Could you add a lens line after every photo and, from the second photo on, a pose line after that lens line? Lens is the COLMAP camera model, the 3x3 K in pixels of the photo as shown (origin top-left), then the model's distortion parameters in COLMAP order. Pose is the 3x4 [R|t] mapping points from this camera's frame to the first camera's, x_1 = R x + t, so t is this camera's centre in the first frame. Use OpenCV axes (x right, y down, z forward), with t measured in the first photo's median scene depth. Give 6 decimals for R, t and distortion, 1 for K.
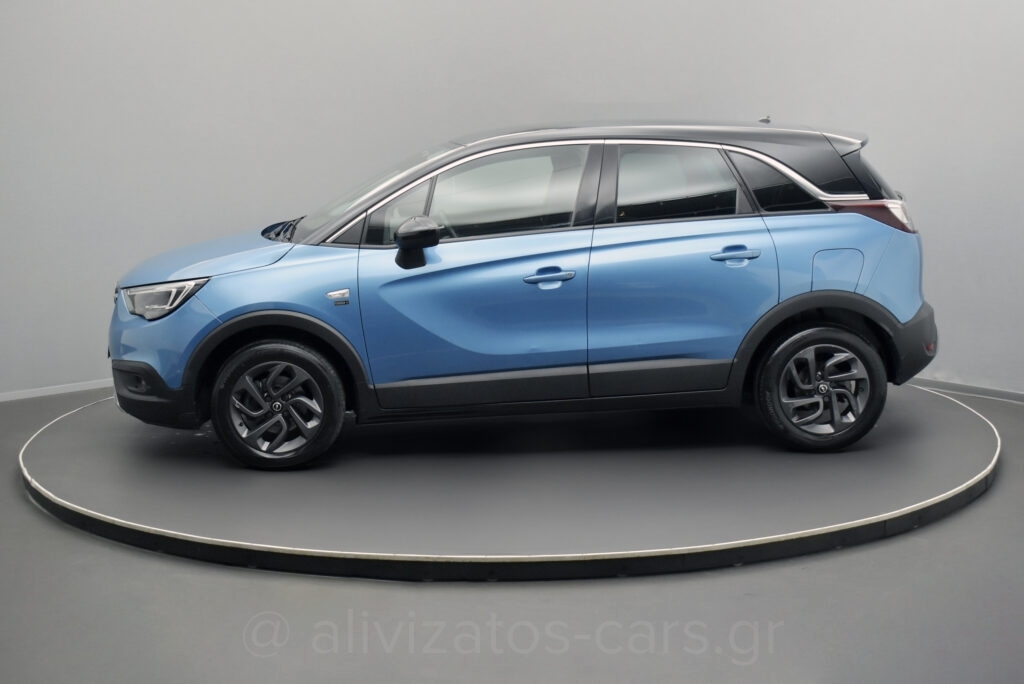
lens RADIAL K [[1641.5, 0, 512.0], [0, 1641.5, 342.0], [0, 0, 1]] dist [-0.003150, 0.002440]
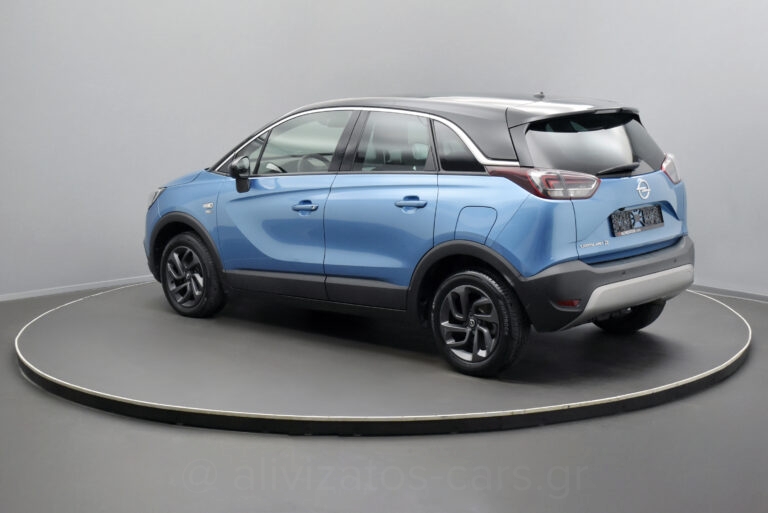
lens RADIAL K [[1231.1, 0, 384.0], [0, 1231.1, 256.5], [0, 0, 1]] dist [-0.003150, 0.002440]
pose [[0.679179, 0.123799, -0.723456, 0.795691], [-0.074851, 0.992216, 0.099519, -0.104259], [0.730146, -0.013440, 0.683159, 0.352276]]
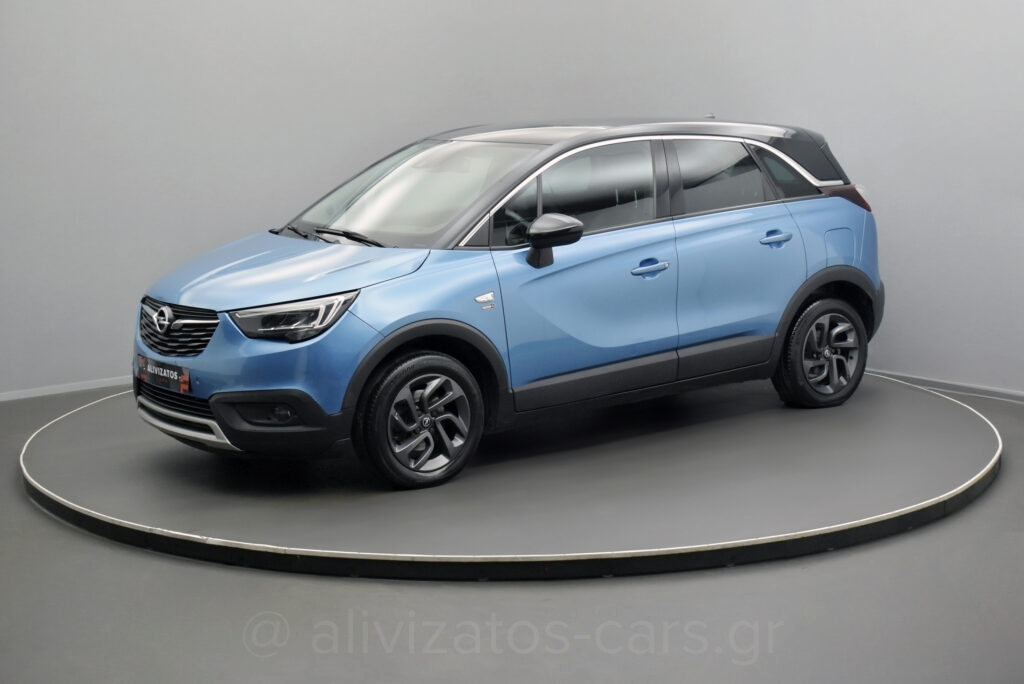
lens RADIAL K [[1641.5, 0, 512.0], [0, 1641.5, 342.0], [0, 0, 1]] dist [-0.003150, 0.002440]
pose [[0.838737, -0.082884, 0.538191, -0.605404], [0.081331, 0.996330, 0.026691, -0.027770], [-0.538428, 0.021384, 0.842400, 0.171894]]
